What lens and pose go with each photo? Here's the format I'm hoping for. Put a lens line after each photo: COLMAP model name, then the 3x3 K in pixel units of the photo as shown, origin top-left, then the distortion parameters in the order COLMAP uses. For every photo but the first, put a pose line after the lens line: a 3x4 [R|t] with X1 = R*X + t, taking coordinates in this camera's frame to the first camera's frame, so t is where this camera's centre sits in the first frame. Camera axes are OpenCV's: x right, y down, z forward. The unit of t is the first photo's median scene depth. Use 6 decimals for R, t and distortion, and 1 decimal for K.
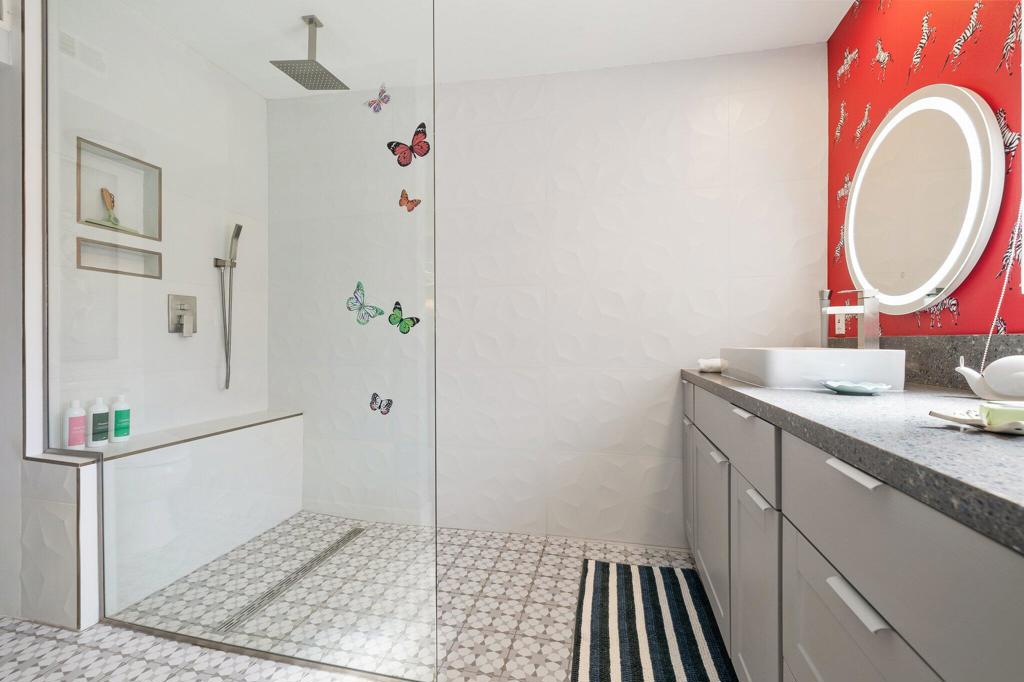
lens RADIAL K [[429.5, 0, 512.5], [0, 429.5, 341.8], [0, 0, 1]] dist [0.002074, 0.000101]
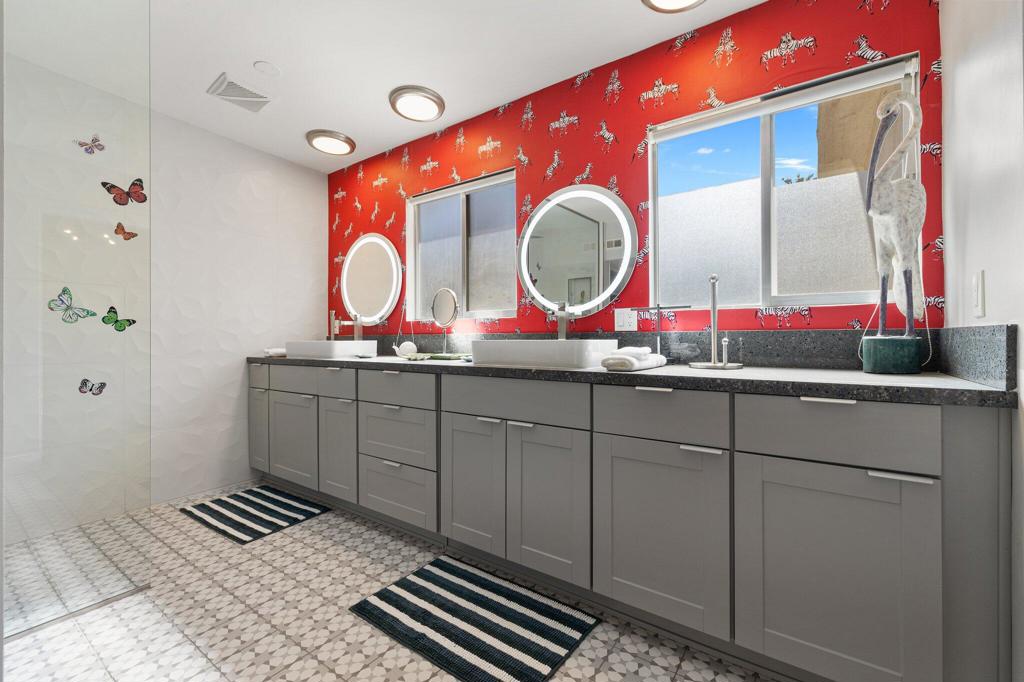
lens RADIAL K [[427.9, 0, 509.3], [0, 427.9, 332.3], [0, 0, 1]] dist [0.000549, -0.000096]
pose [[0.371782, 0.011754, 0.928246, -1.008866], [0.005450, 0.999875, -0.014844, 0.010174], [-0.928304, 0.010577, 0.371671, -0.589160]]
